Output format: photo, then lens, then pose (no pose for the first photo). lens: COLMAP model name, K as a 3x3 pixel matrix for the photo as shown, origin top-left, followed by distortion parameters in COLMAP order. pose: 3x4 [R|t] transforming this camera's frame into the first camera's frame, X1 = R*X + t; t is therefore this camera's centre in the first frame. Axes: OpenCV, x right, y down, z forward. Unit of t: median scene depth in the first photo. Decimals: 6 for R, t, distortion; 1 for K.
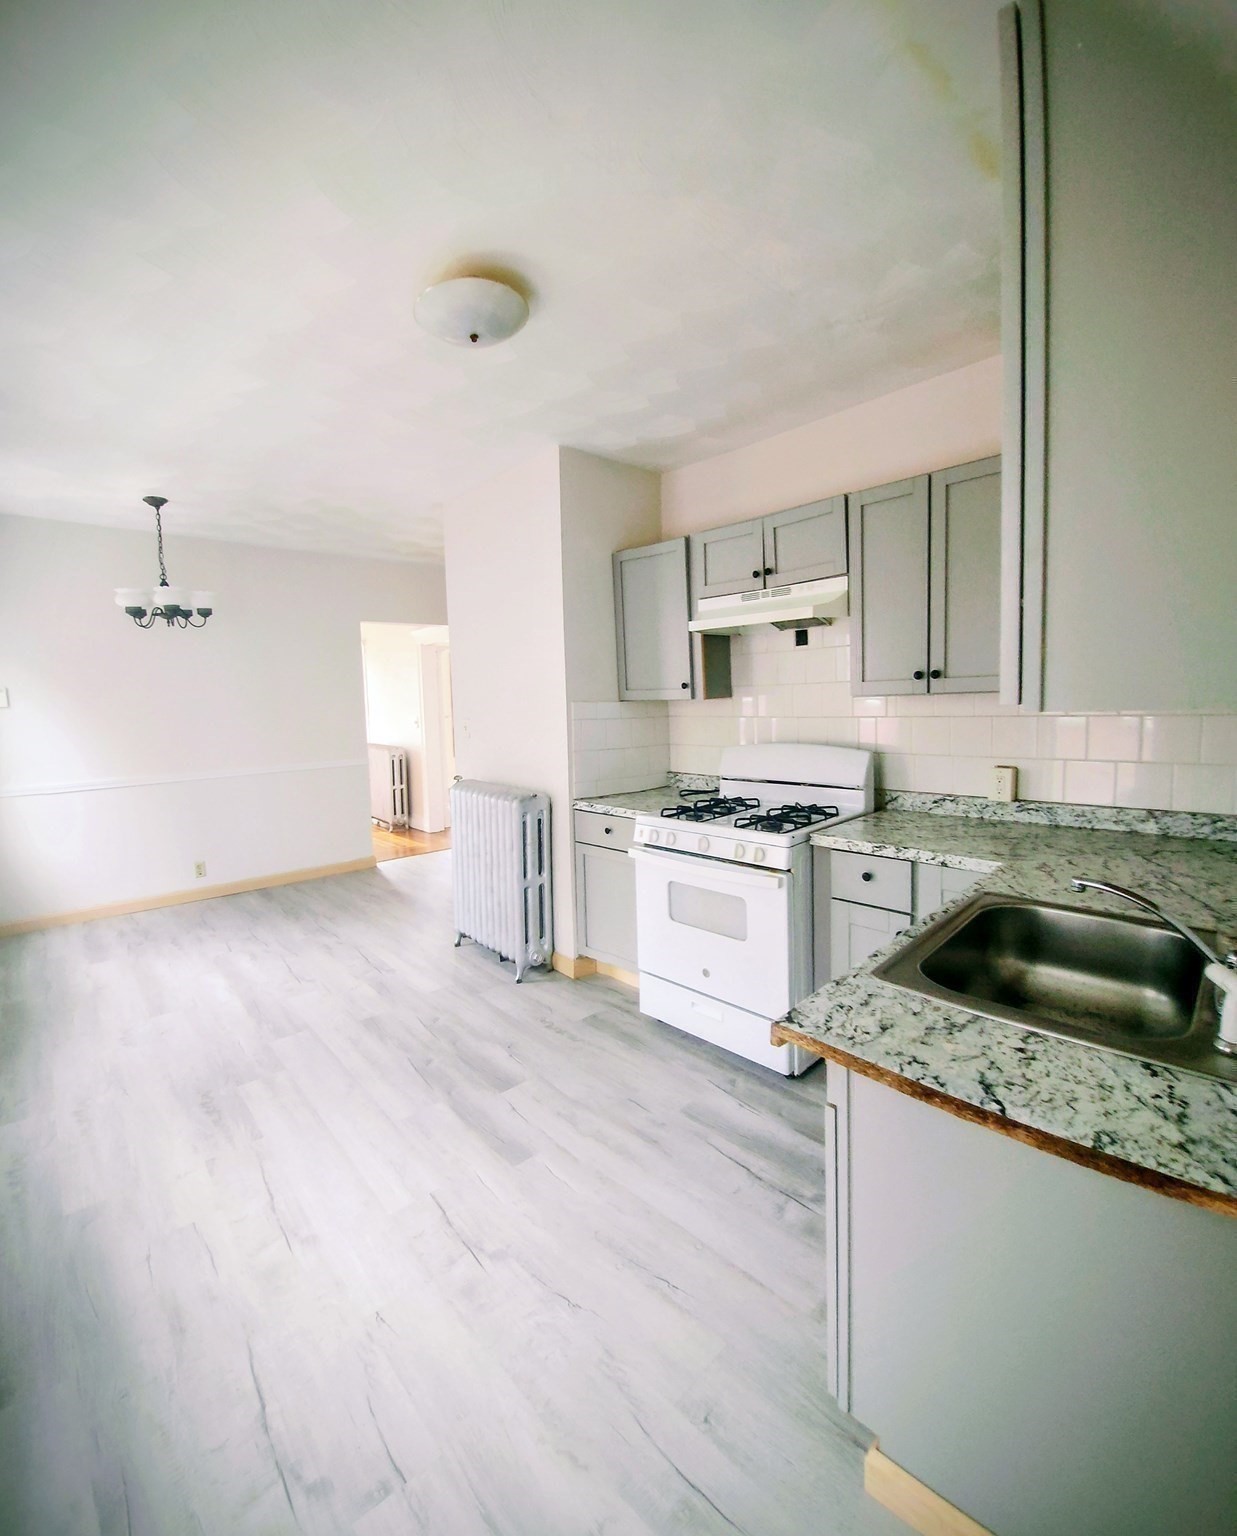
lens RADIAL K [[617.7, 0, 647.5], [0, 617.7, 760.4], [0, 0, 1]] dist [-0.090815, 0.012522]
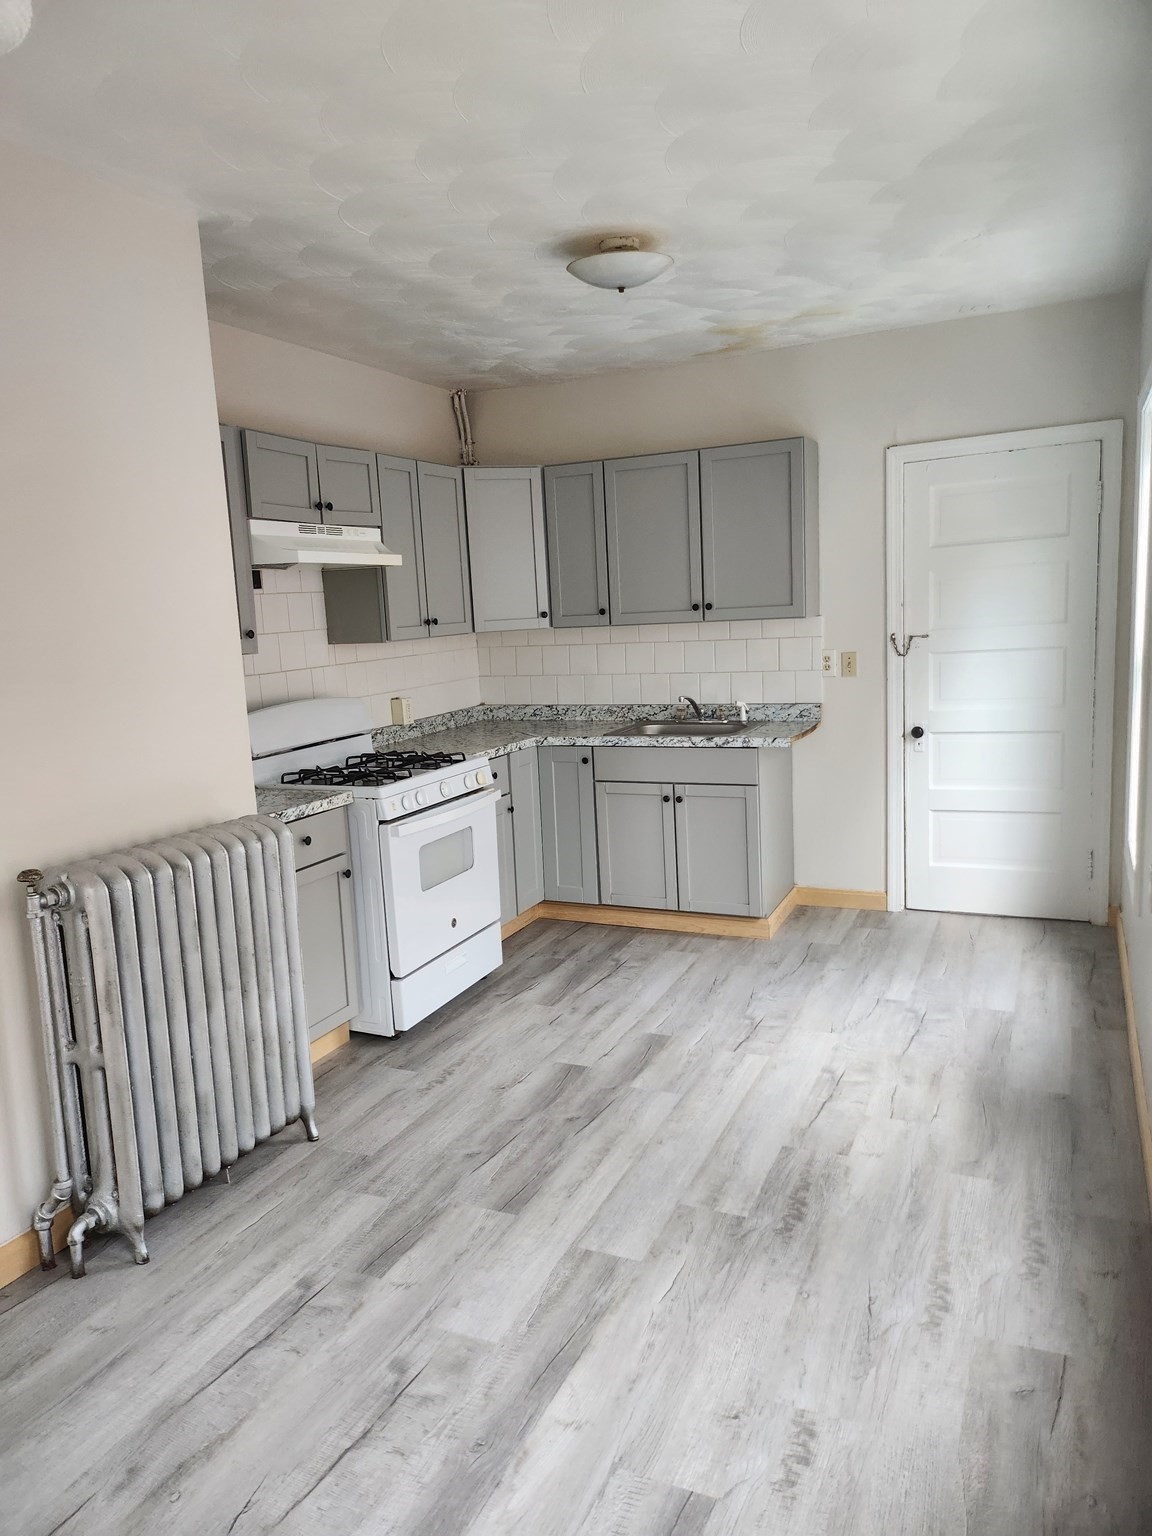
lens RADIAL K [[1087.2, 0, 571.3], [0, 1087.2, 792.8], [0, 0, 1]] dist [0.063165, -0.074259]
pose [[-0.345340, -0.112417, 0.931720, -1.746234], [0.151284, 0.973147, 0.173489, -0.142769], [-0.926204, 0.200867, -0.319059, 1.485643]]
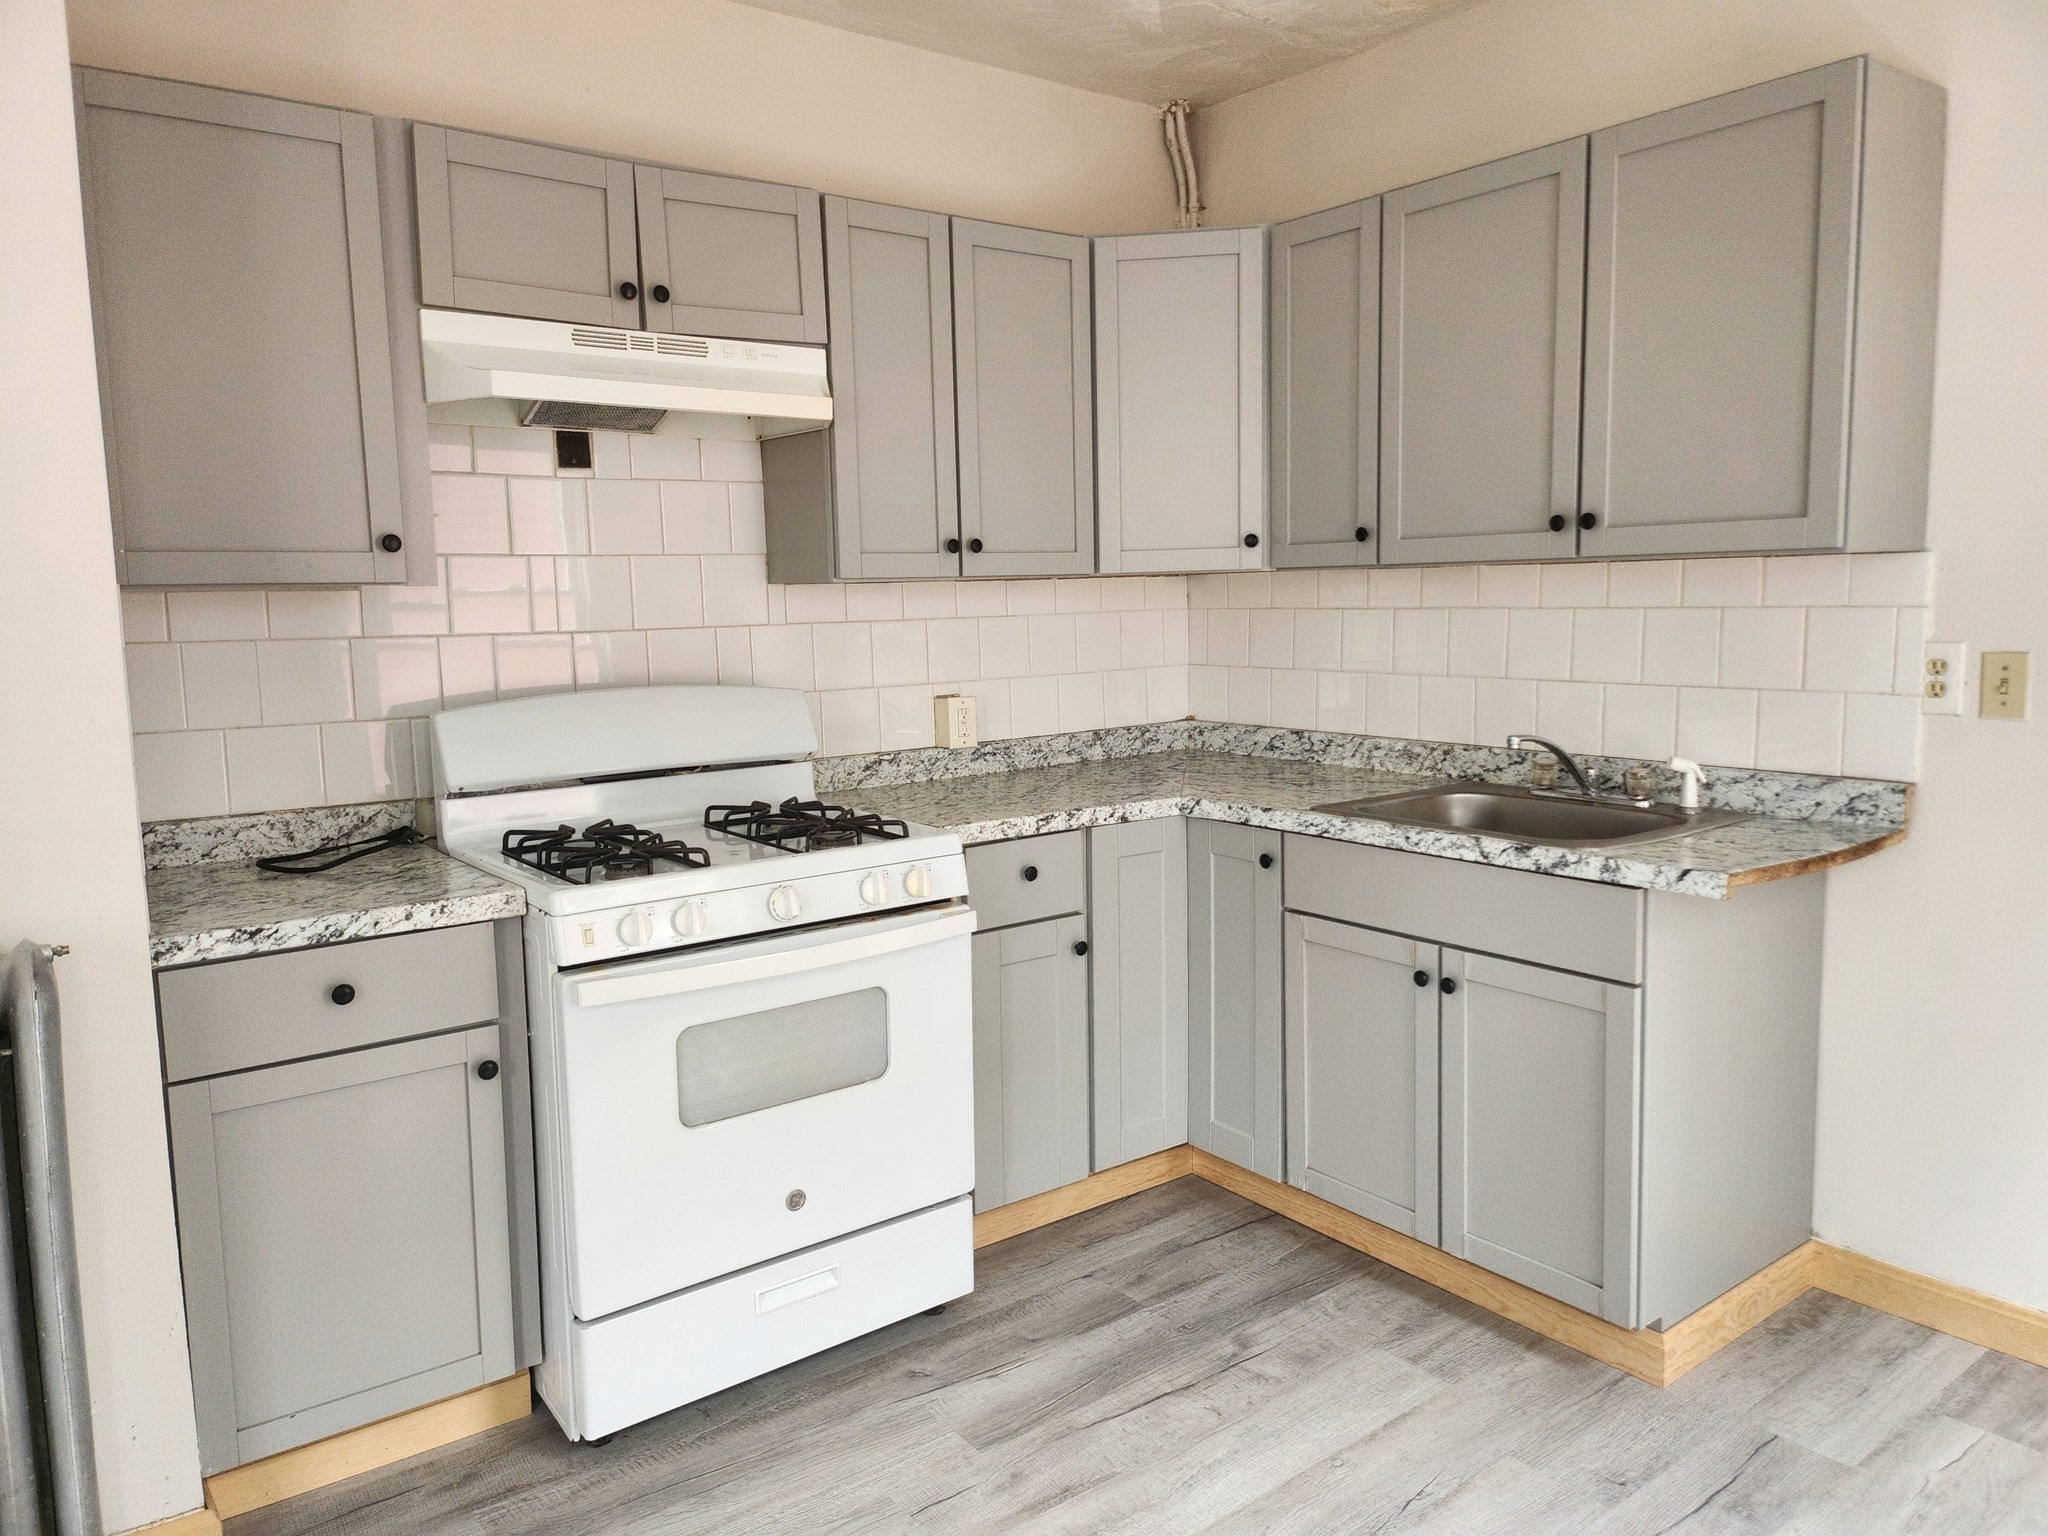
lens RADIAL K [[1449.6, 0, 1024.0], [0, 1449.6, 768.0], [0, 0, 1]] dist [0.063165, -0.074259]
pose [[0.138441, -0.091519, 0.986133, -0.986246], [0.111683, 0.990812, 0.076274, -0.023165], [-0.984053, 0.099574, 0.147390, 0.722366]]
